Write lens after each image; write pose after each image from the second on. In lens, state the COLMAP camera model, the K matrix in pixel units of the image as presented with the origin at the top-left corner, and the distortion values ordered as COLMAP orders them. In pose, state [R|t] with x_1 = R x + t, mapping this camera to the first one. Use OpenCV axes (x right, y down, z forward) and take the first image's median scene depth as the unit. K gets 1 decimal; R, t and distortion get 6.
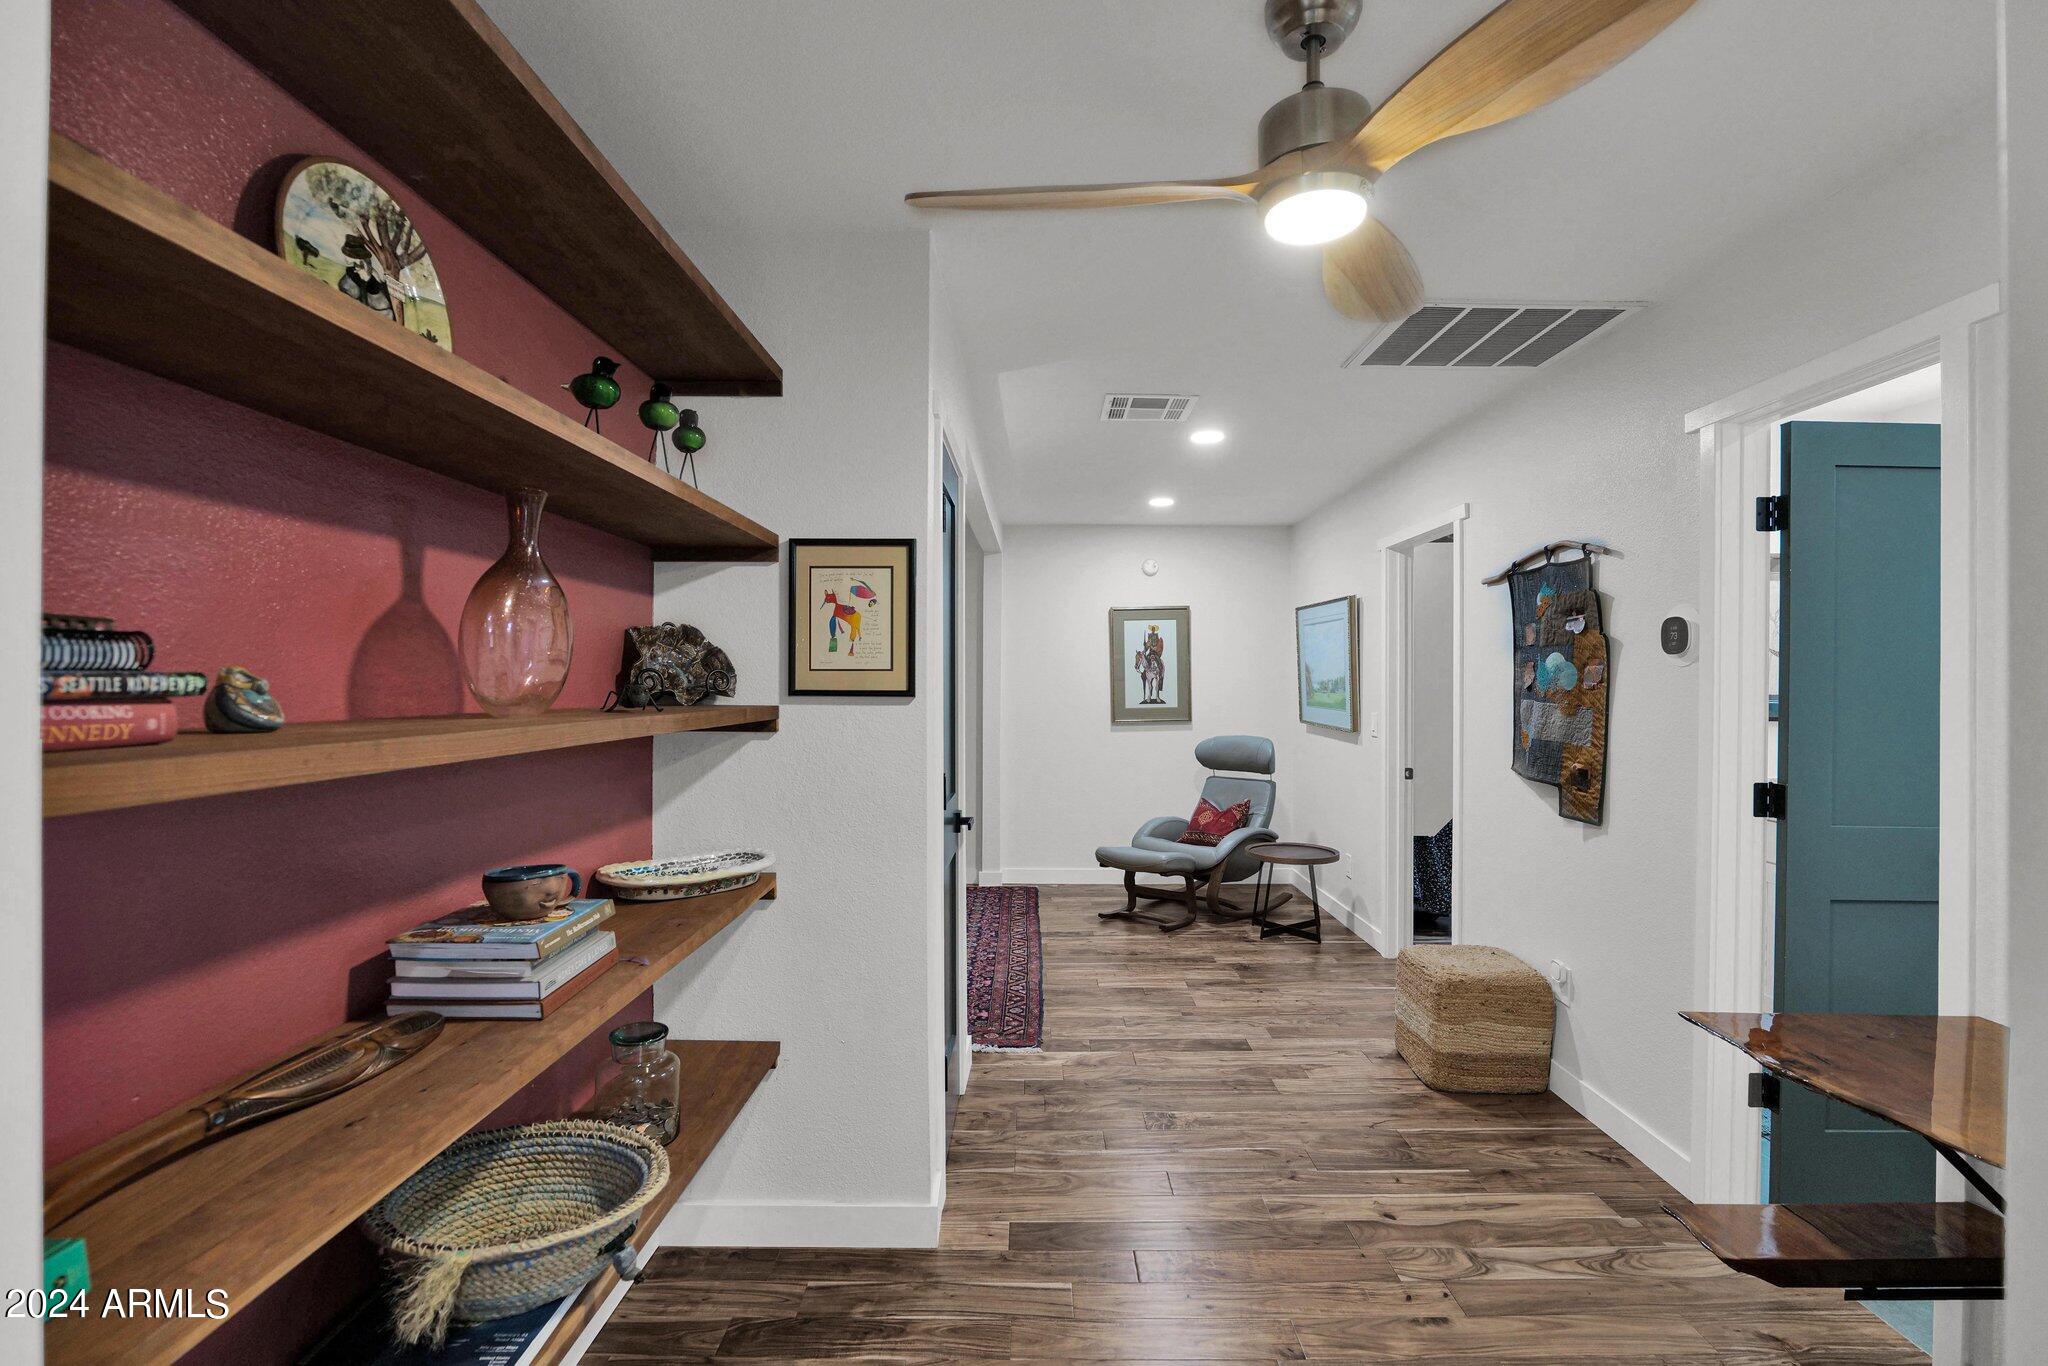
lens RADIAL K [[952.6, 0, 1024.4], [0, 952.6, 685.3], [0, 0, 1]] dist [-0.022349, 0.001985]
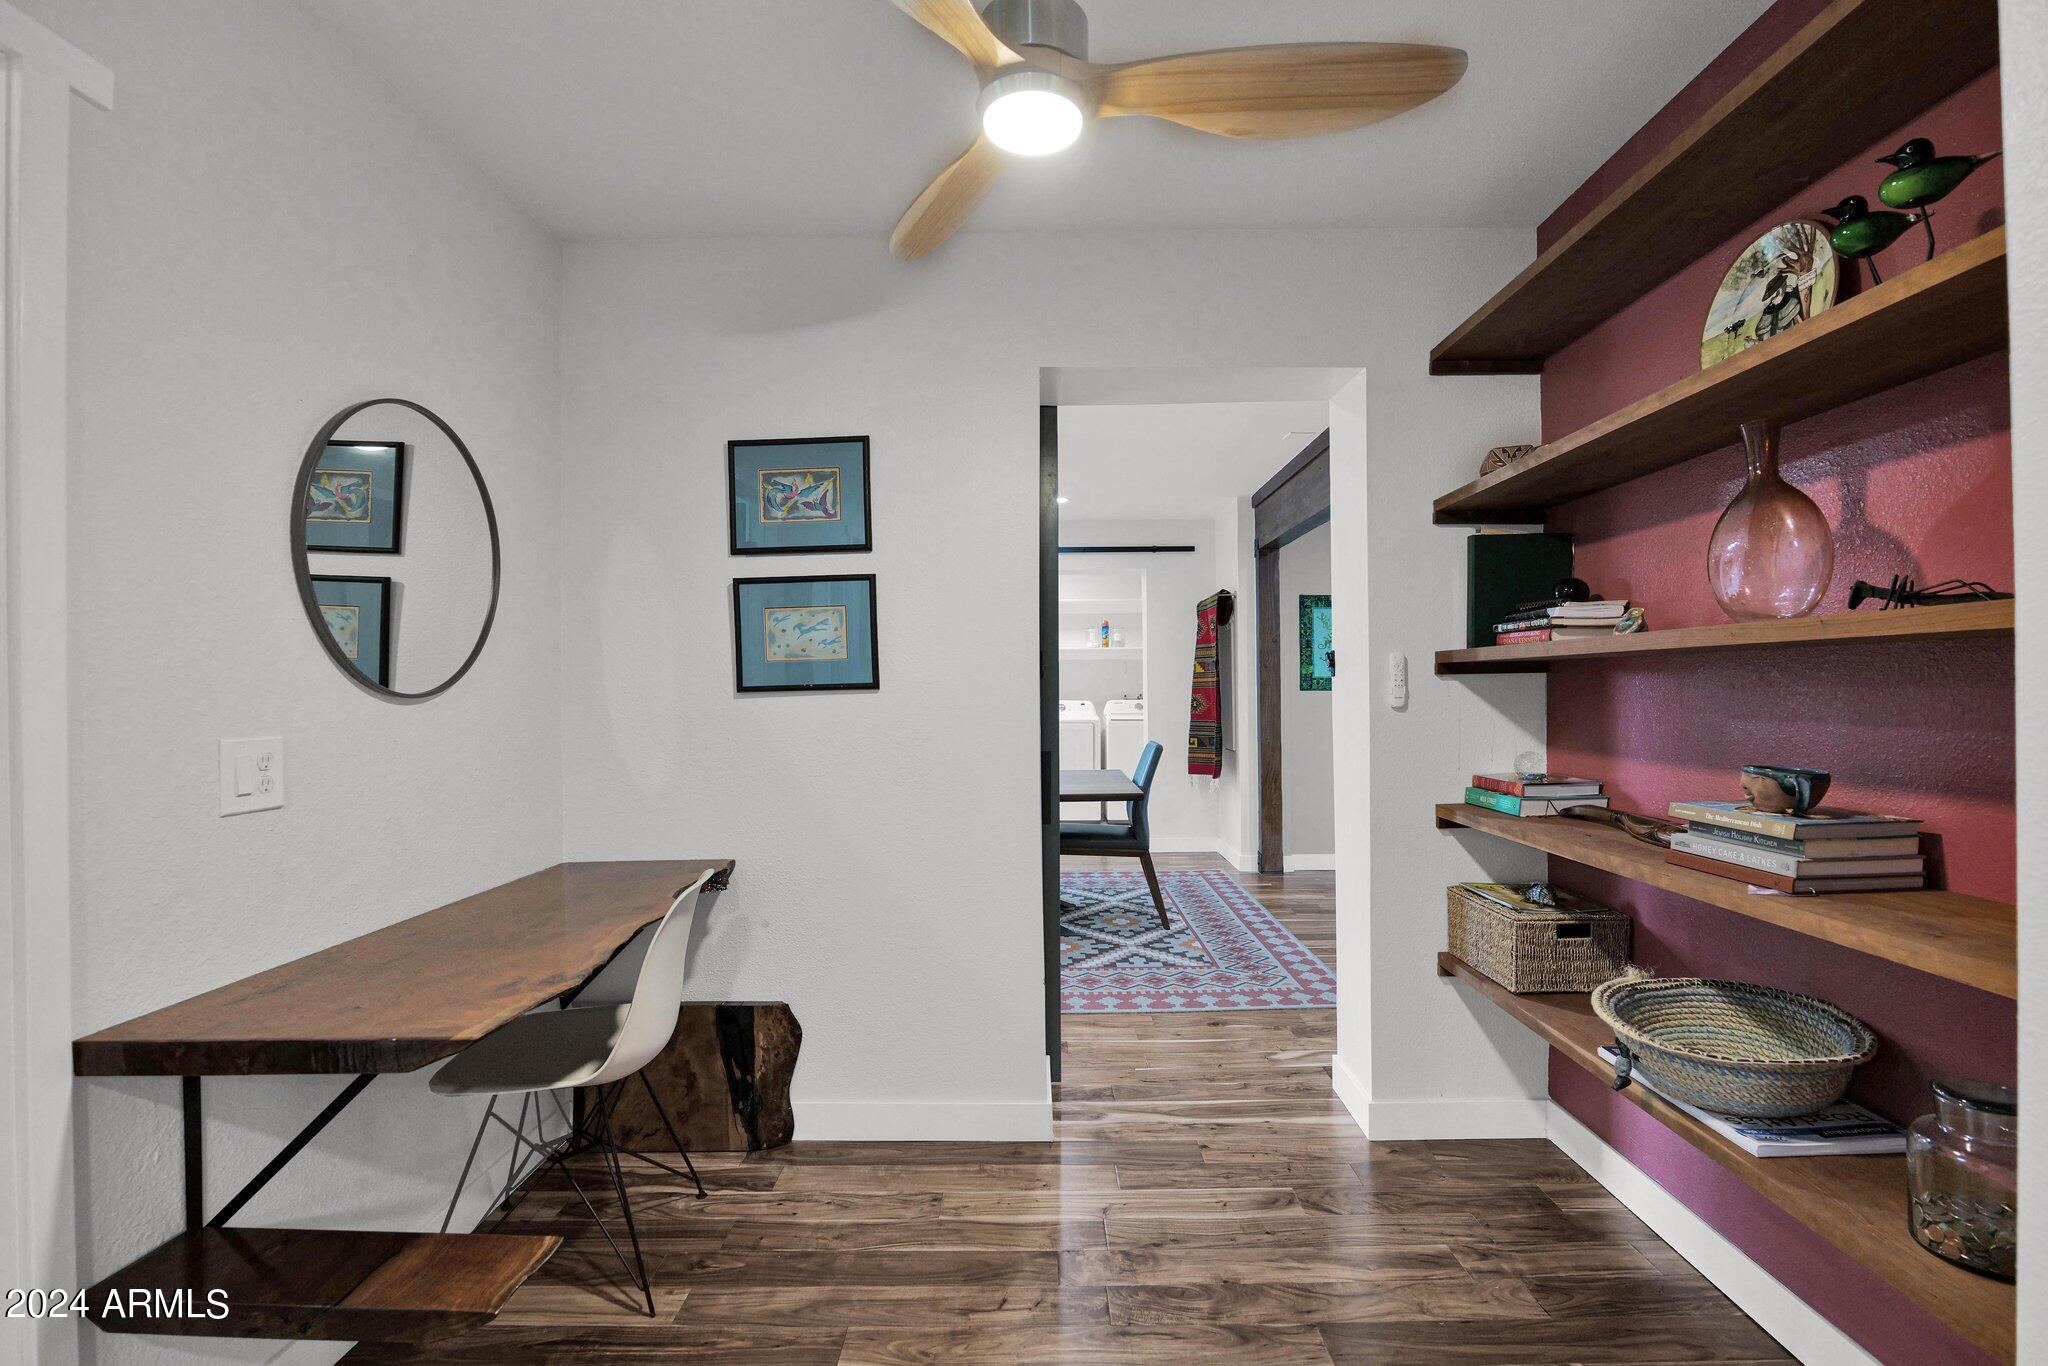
lens RADIAL K [[952.6, 0, 1021.0], [0, 952.6, 685.2], [0, 0, 1]] dist [-0.022349, 0.001985]
pose [[-0.999948, 0.009951, 0.002245, 0.383812], [0.009950, 0.999950, -0.000342, 0.104343], [-0.002248, -0.000320, -0.999997, 2.350370]]
